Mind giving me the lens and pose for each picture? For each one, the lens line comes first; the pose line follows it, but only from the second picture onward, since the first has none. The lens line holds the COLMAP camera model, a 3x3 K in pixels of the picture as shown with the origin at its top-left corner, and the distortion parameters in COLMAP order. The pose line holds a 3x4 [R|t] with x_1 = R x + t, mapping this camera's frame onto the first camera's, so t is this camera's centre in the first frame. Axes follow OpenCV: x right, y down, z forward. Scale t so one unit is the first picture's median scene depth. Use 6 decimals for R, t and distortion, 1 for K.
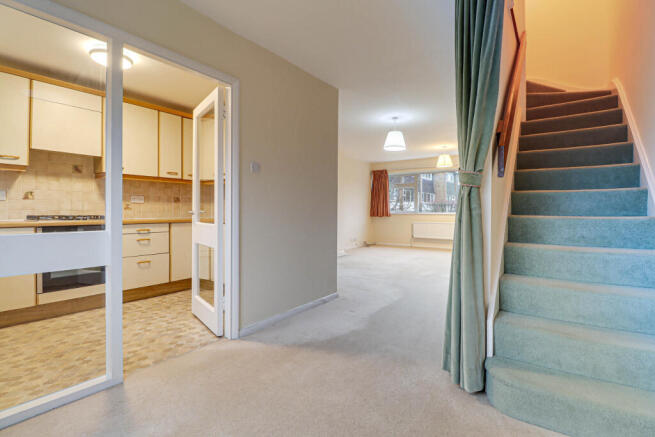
lens RADIAL K [[312.9, 0, 325.6], [0, 312.9, 213.7], [0, 0, 1]] dist [-0.010550, -0.000480]
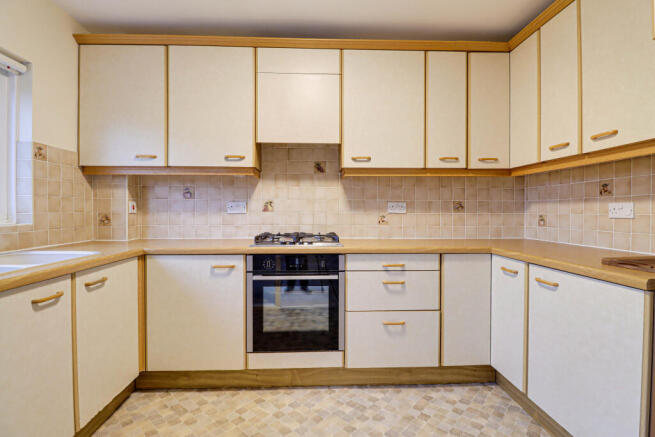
lens RADIAL K [[312.9, 0, 325.6], [0, 312.9, 213.7], [0, 0, 1]] dist [-0.010550, -0.000480]
pose [[0.632088, 0.004128, -0.774886, -0.232811], [-0.005385, 0.999985, 0.000935, -0.038064], [0.774878, 0.003582, 0.632101, 0.556473]]
